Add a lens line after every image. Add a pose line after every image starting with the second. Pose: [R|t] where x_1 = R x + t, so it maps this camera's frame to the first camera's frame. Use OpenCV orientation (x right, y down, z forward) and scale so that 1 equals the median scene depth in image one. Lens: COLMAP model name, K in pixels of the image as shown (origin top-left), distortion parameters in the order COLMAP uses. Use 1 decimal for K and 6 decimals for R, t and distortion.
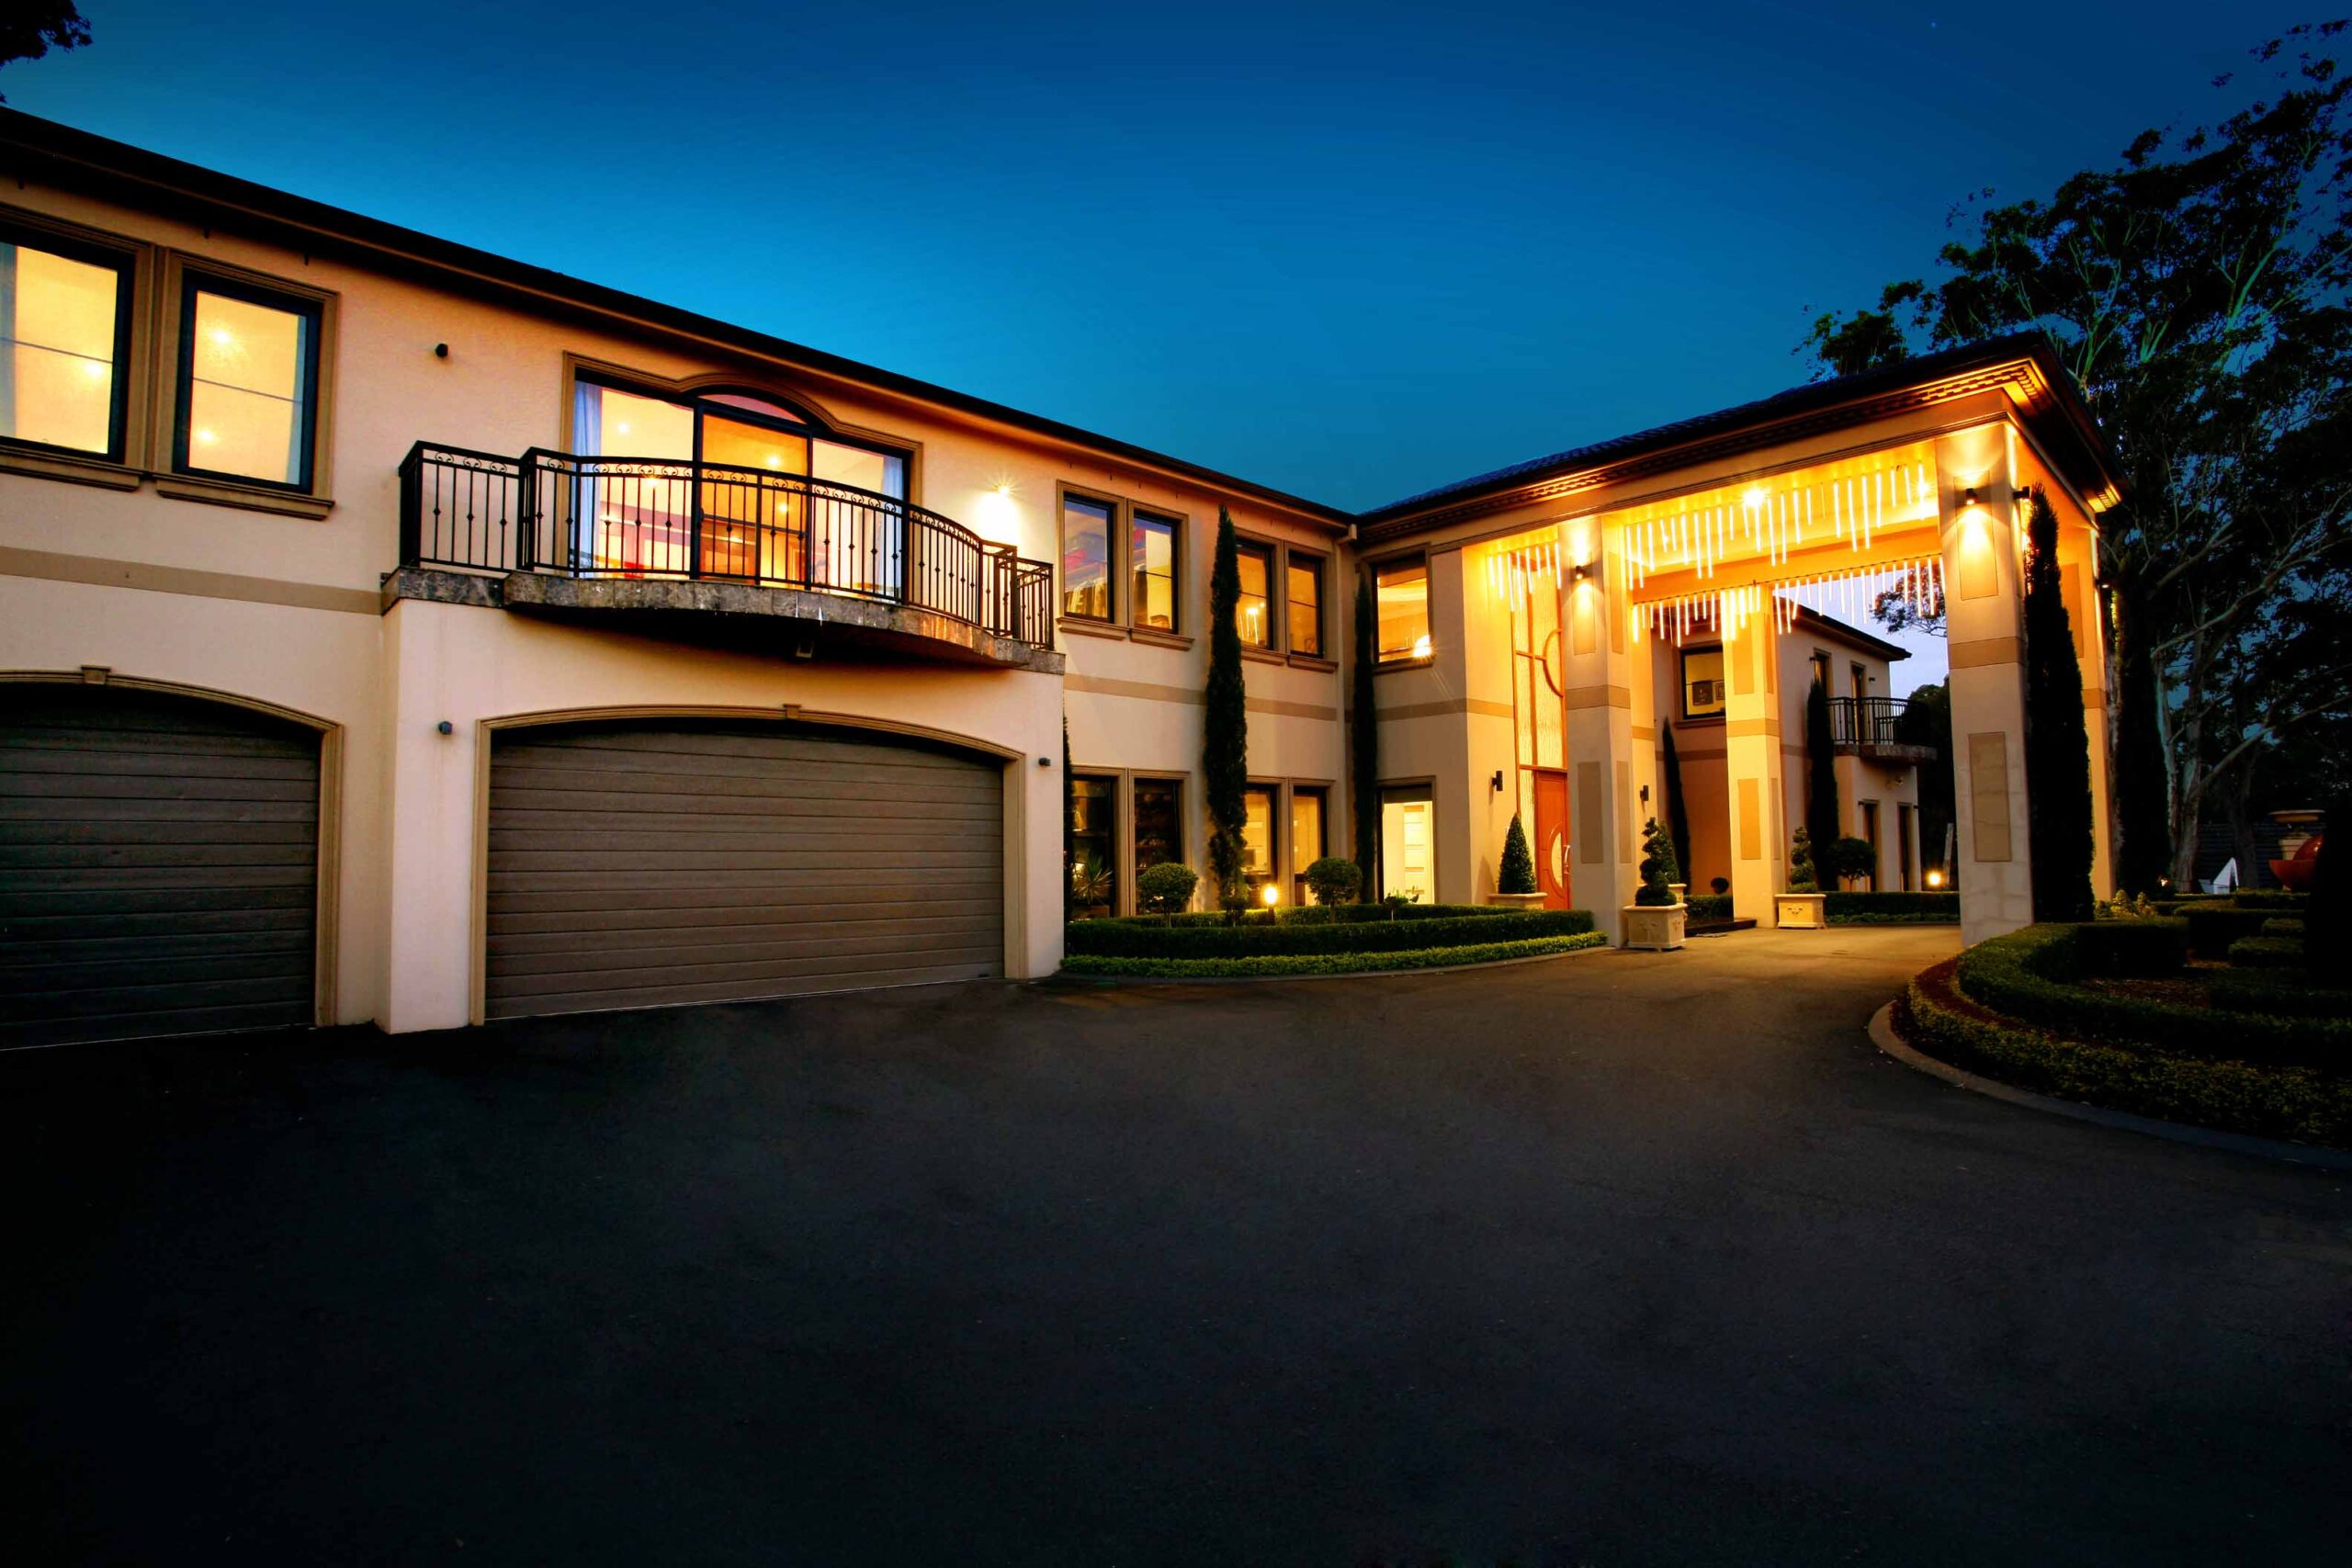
lens RADIAL K [[1192.4, 0, 1221.7], [0, 1192.4, 781.1], [0, 0, 1]] dist [-0.026661, 0.000377]
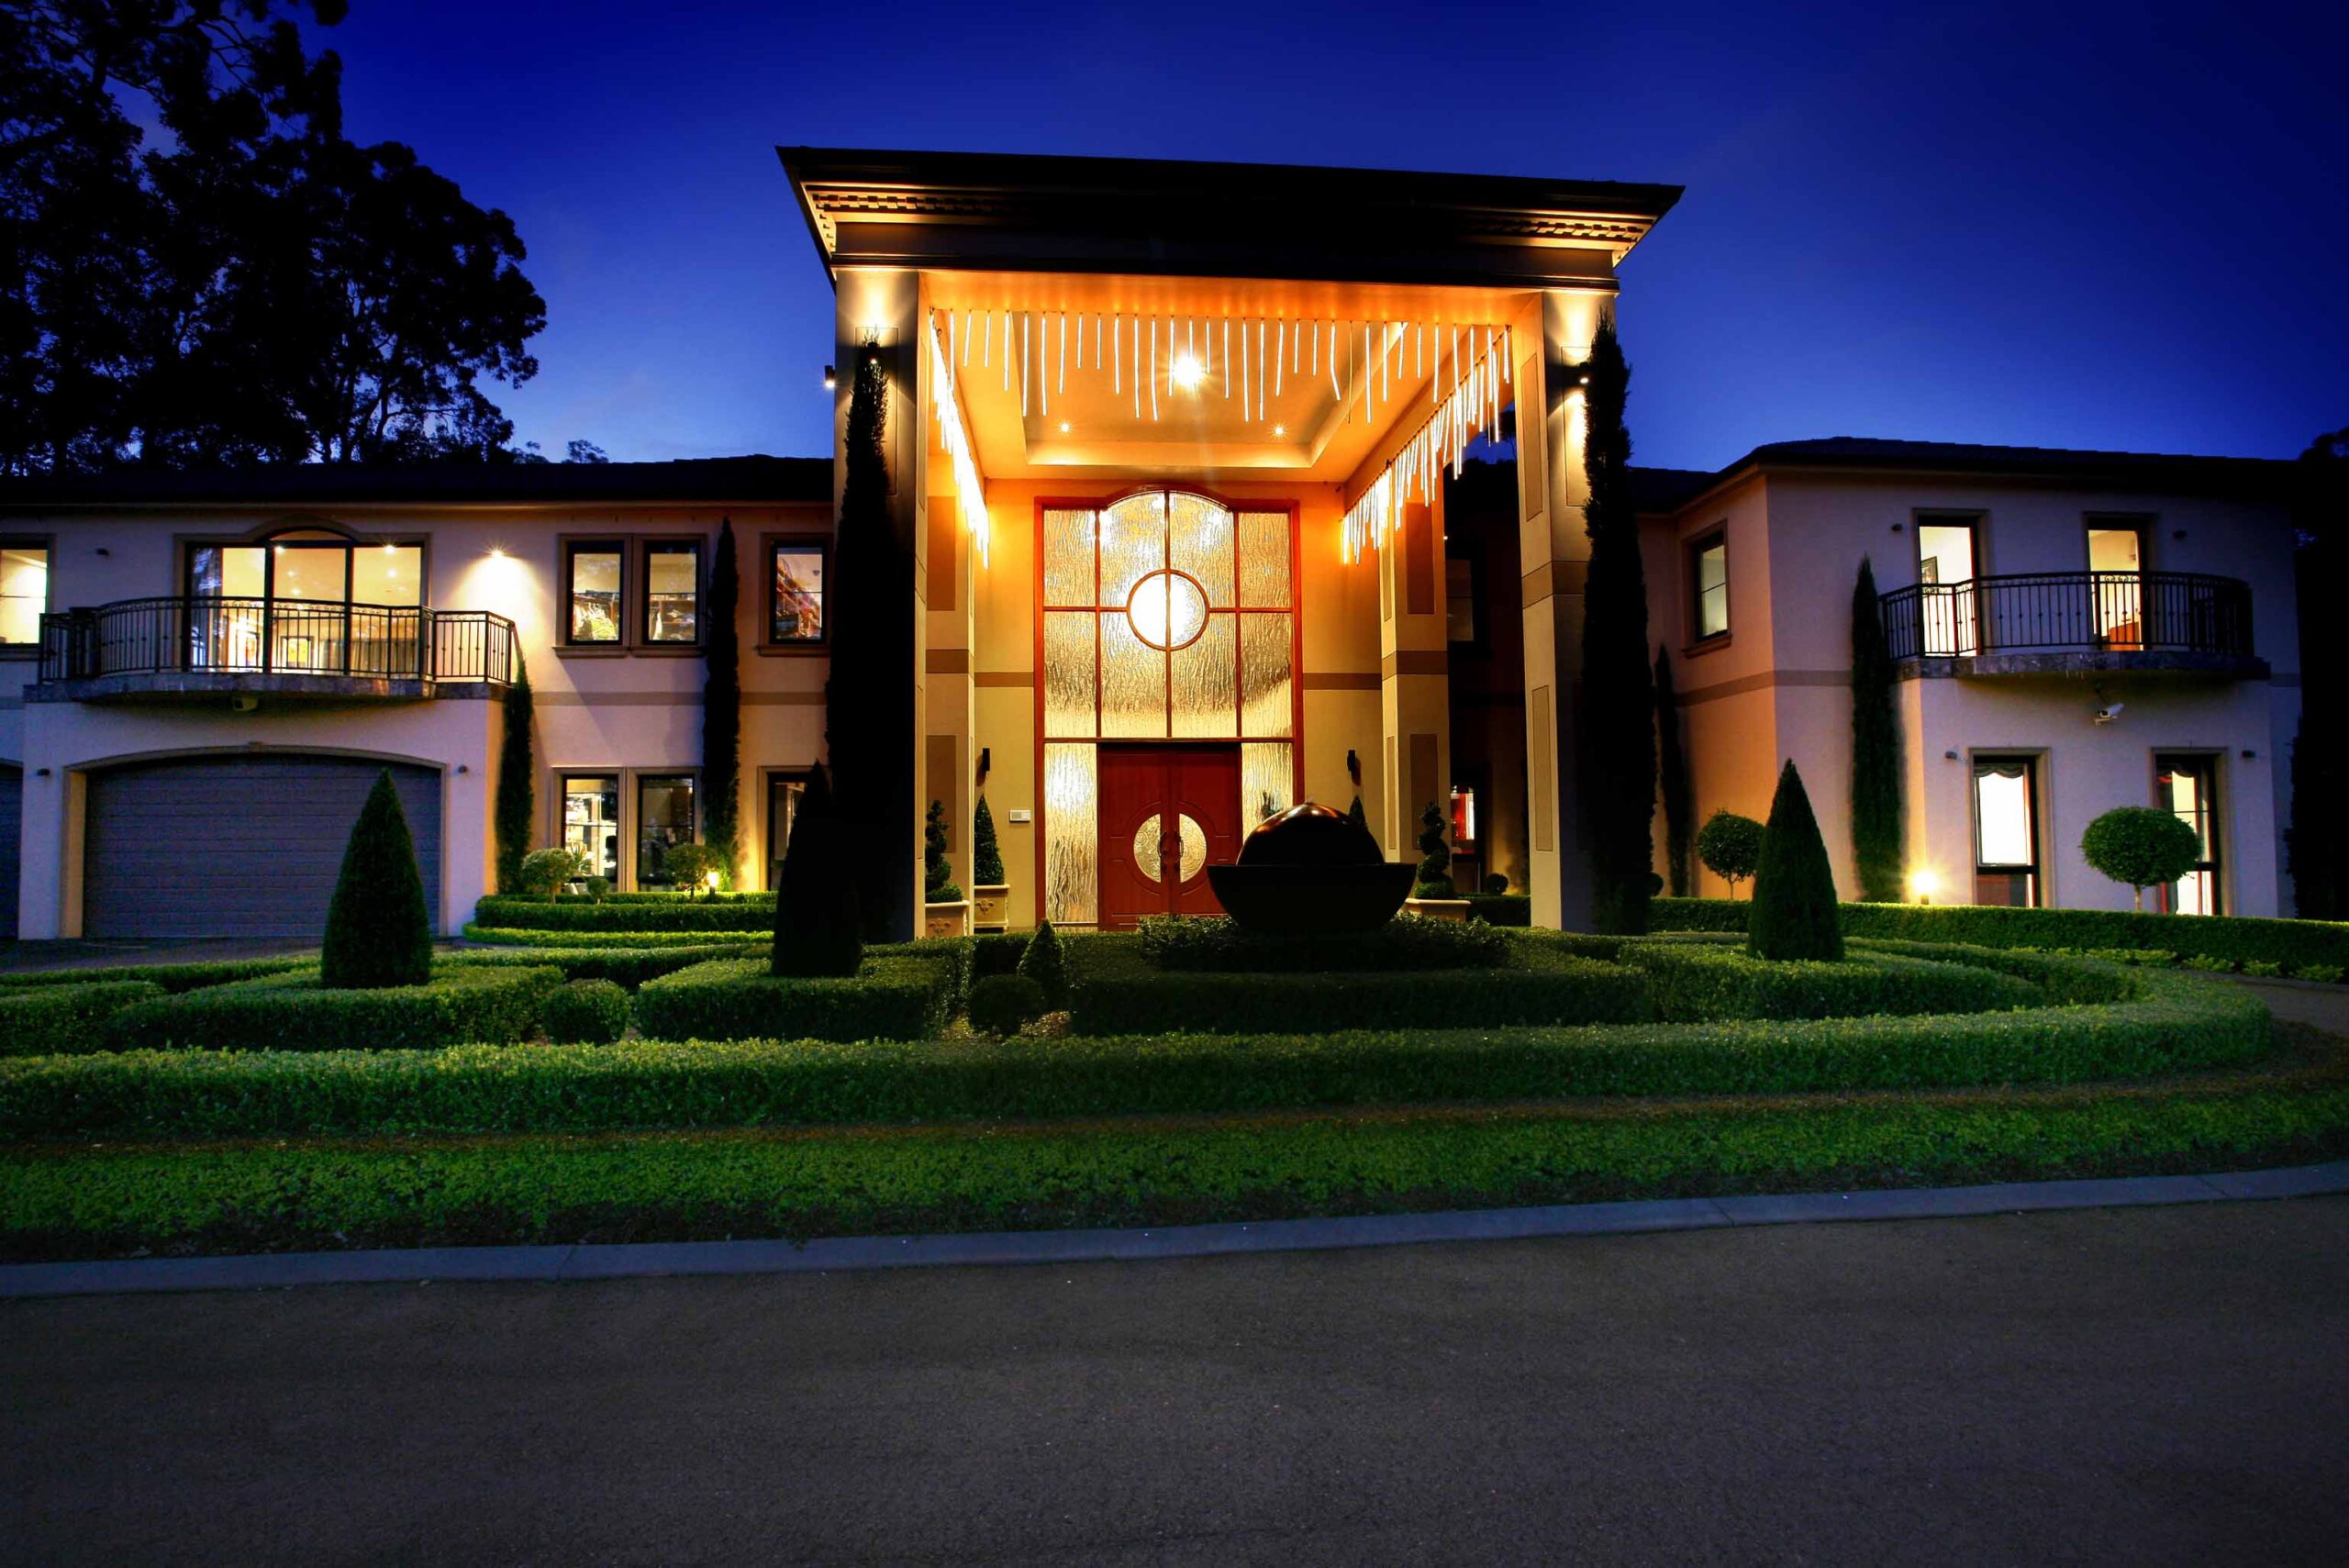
lens RADIAL K [[1177.0, 0, 1170.7], [0, 1177.0, 807.9], [0, 0, 1]] dist [-0.027528, 0.000440]
pose [[0.759460, -0.012333, -0.650437, 1.191766], [0.041307, 0.998717, 0.029295, 0.019842], [0.649241, -0.049116, 0.758995, 0.520202]]
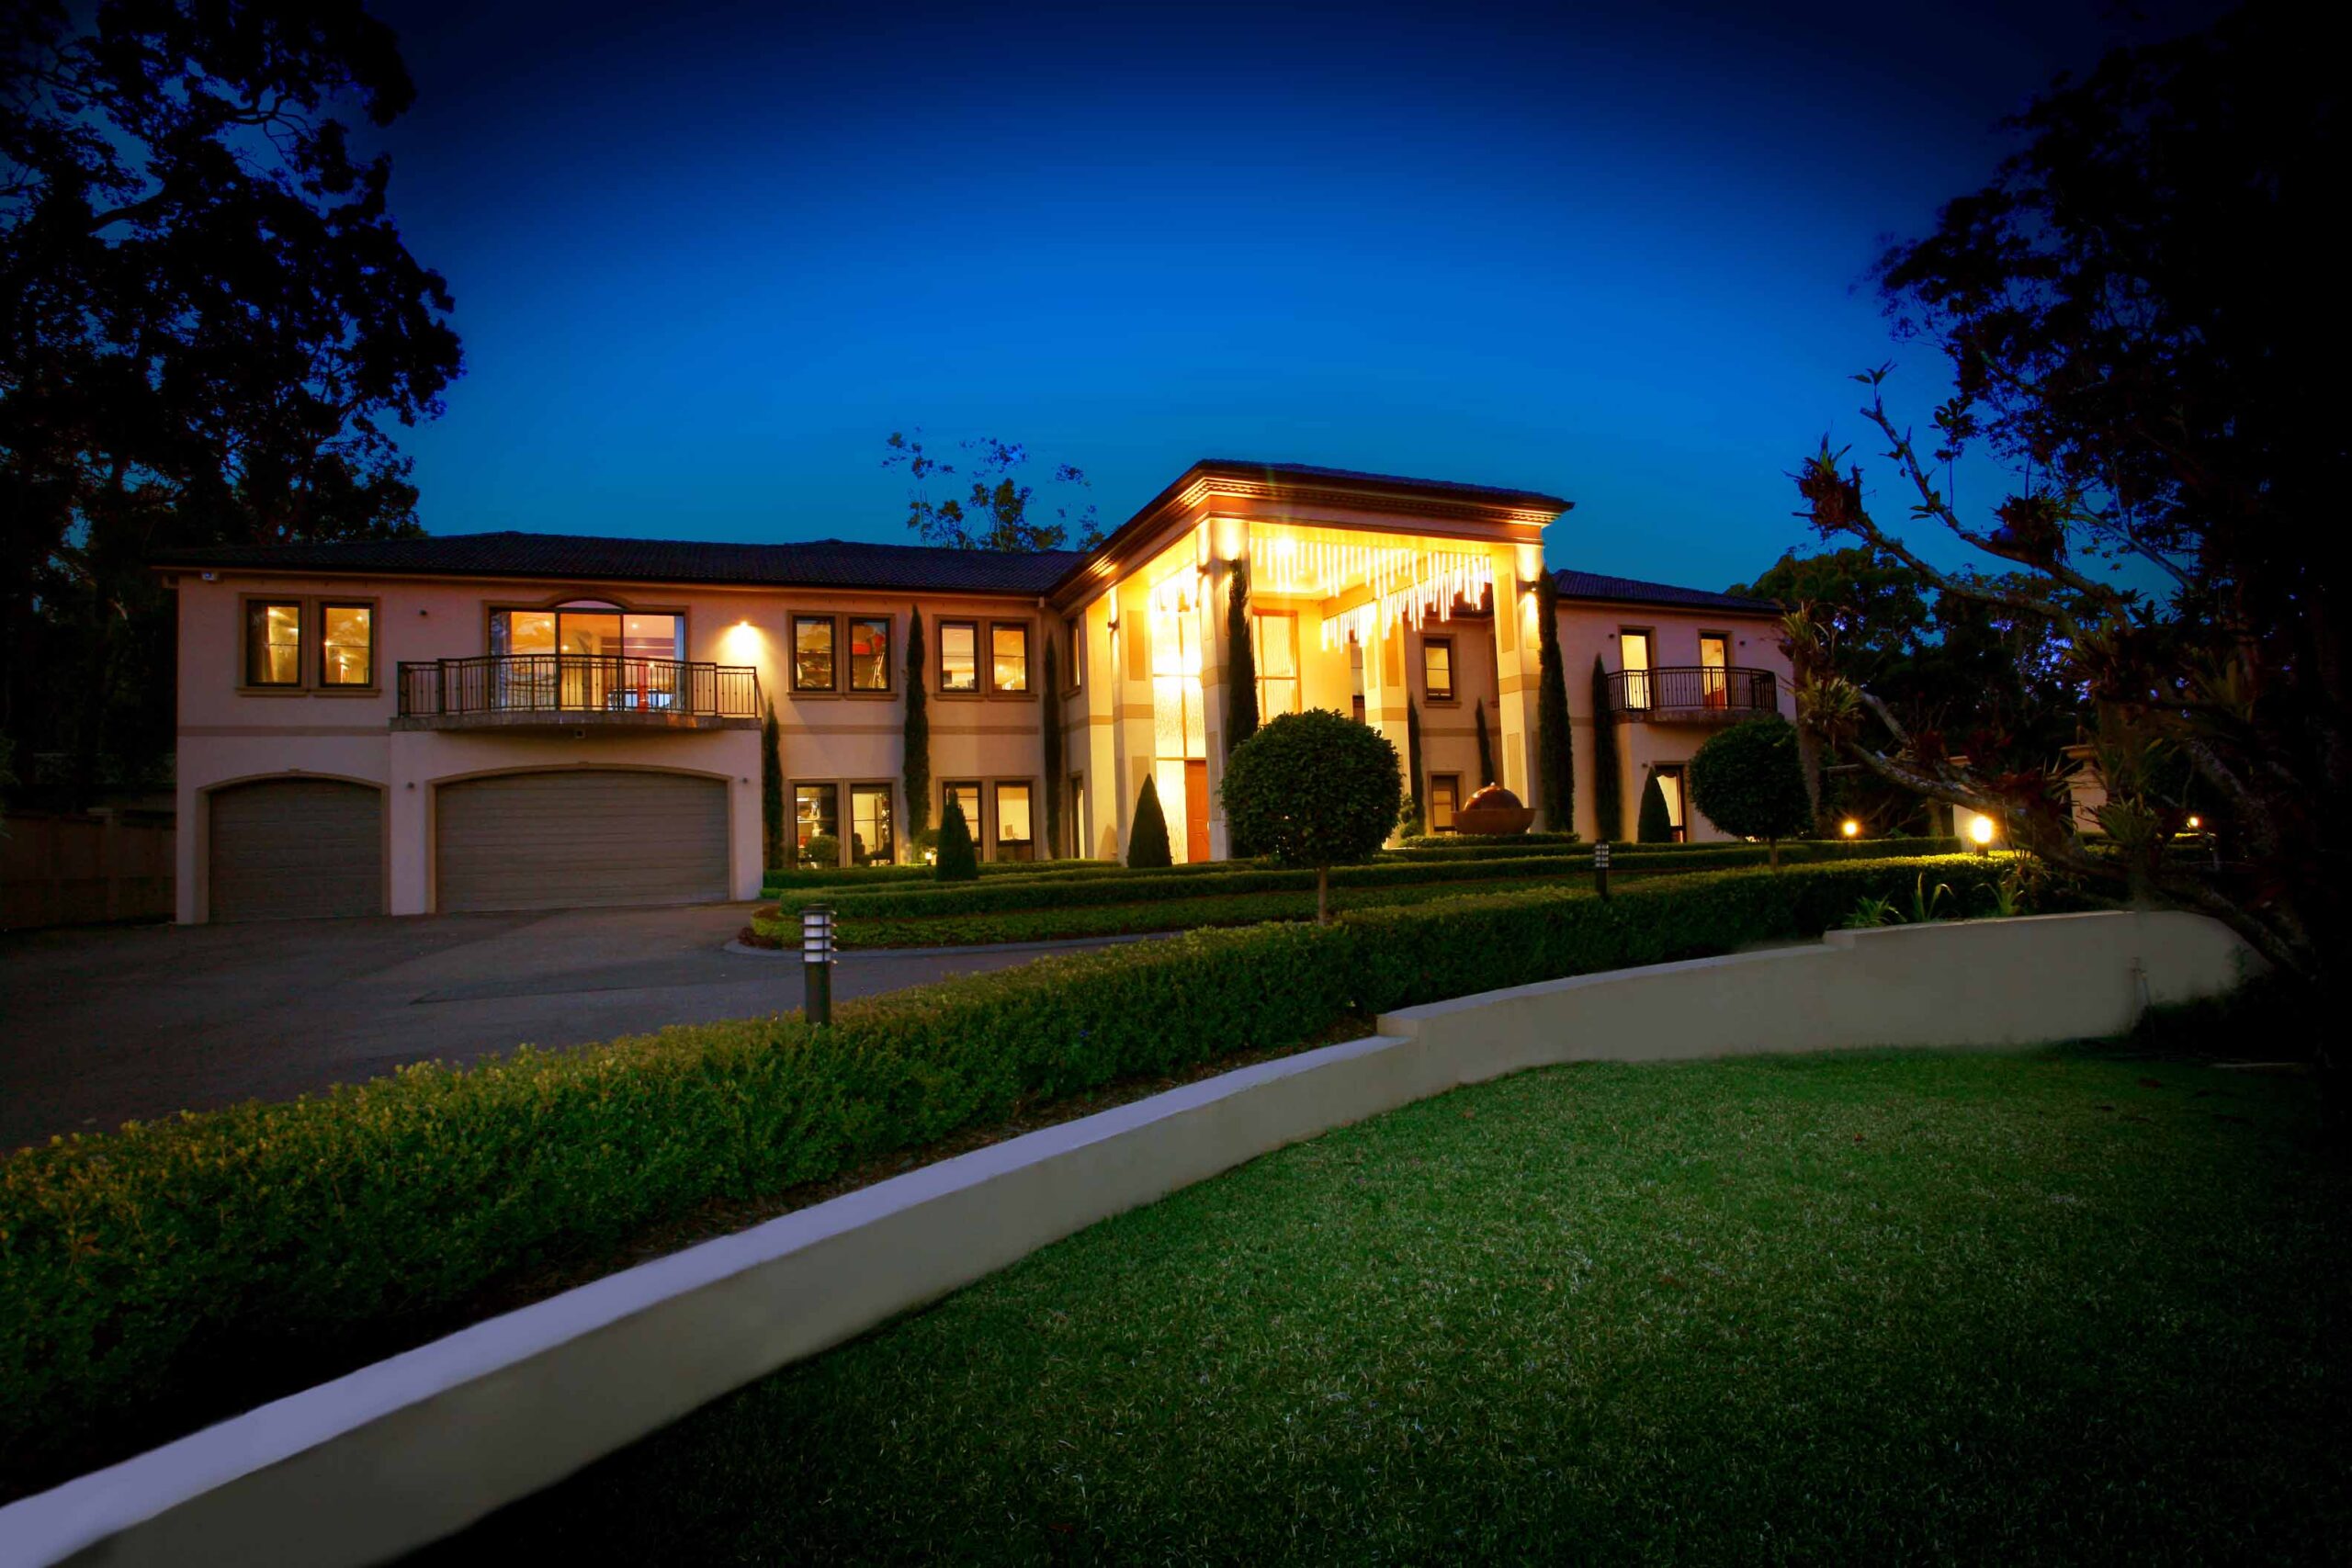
lens RADIAL K [[1178.4, 0, 1172.2], [0, 1178.4, 807.9], [0, 0, 1]] dist [-0.027528, 0.000440]
pose [[0.918305, -0.033508, -0.394453, 1.084328], [0.050341, 0.998206, 0.032399, 0.000755], [0.392659, -0.049609, 0.918345, -0.351261]]
